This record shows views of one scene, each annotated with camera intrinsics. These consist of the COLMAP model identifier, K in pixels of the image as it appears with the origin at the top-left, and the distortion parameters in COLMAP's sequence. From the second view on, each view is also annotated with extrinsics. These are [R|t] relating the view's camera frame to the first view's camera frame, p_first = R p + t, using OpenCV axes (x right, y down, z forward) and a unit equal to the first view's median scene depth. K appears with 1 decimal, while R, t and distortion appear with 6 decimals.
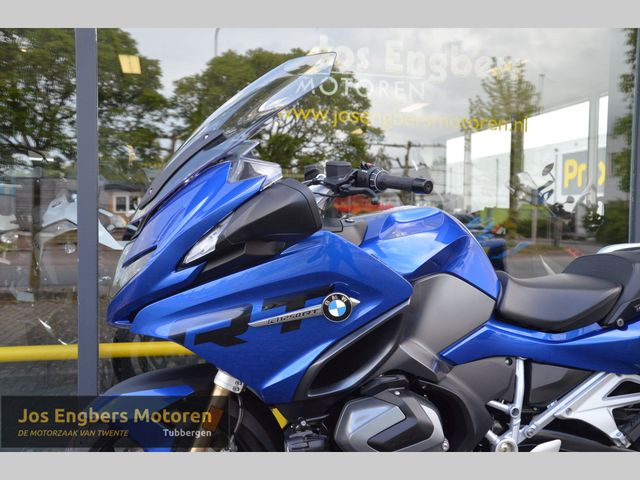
lens RADIAL K [[761.5, 0, 320.0], [0, 761.5, 240.0], [0, 0, 1]] dist [-0.117112, 0.559633]
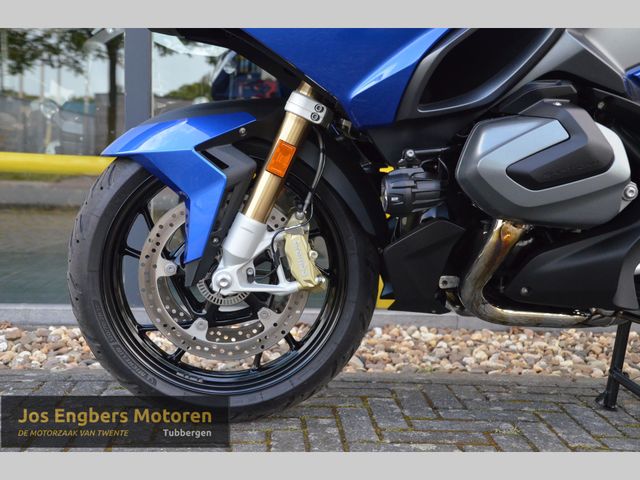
lens RADIAL K [[908.2, 0, 320.0], [0, 908.2, 240.0], [0, 0, 1]] dist [0.132634, 0.080345]
pose [[0.988584, 0.035318, -0.146471, 0.017822], [-0.029202, 0.998618, 0.043701, 0.253641], [0.147812, -0.038925, 0.988249, 0.163354]]
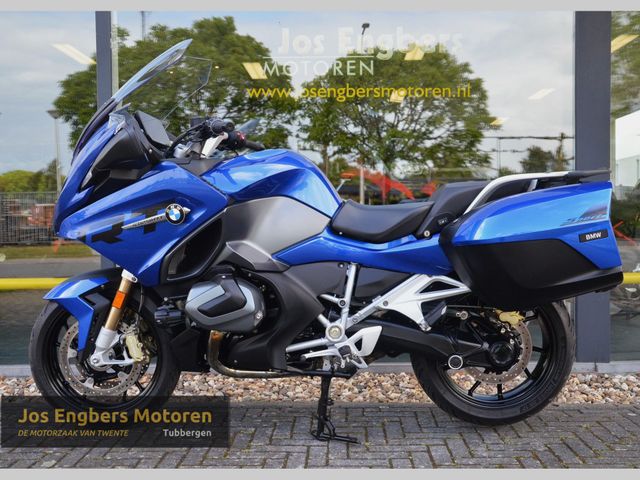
lens RADIAL K [[771.1, 0, 320.3], [0, 771.1, 252.4], [0, 0, 1]] dist [-0.020522, -0.002669]
pose [[0.966190, -0.010039, -0.257634, 0.562030], [0.011333, 0.999930, 0.003535, 0.134870], [0.257581, -0.006335, 0.966236, -0.288638]]
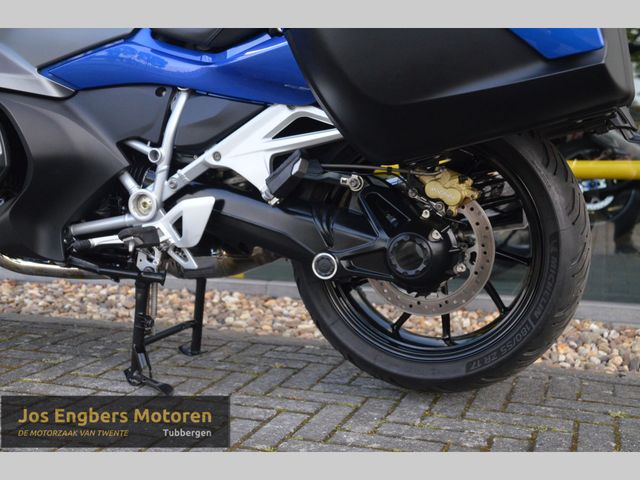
lens RADIAL K [[814.6, 0, 320.0], [0, 814.6, 240.0], [0, 0, 1]] dist [0.115647, 0.029676]
pose [[0.836196, 0.048820, -0.546253, 0.850390], [-0.020473, 0.998115, 0.057864, 0.260798], [0.548048, -0.037202, 0.835619, 0.397761]]
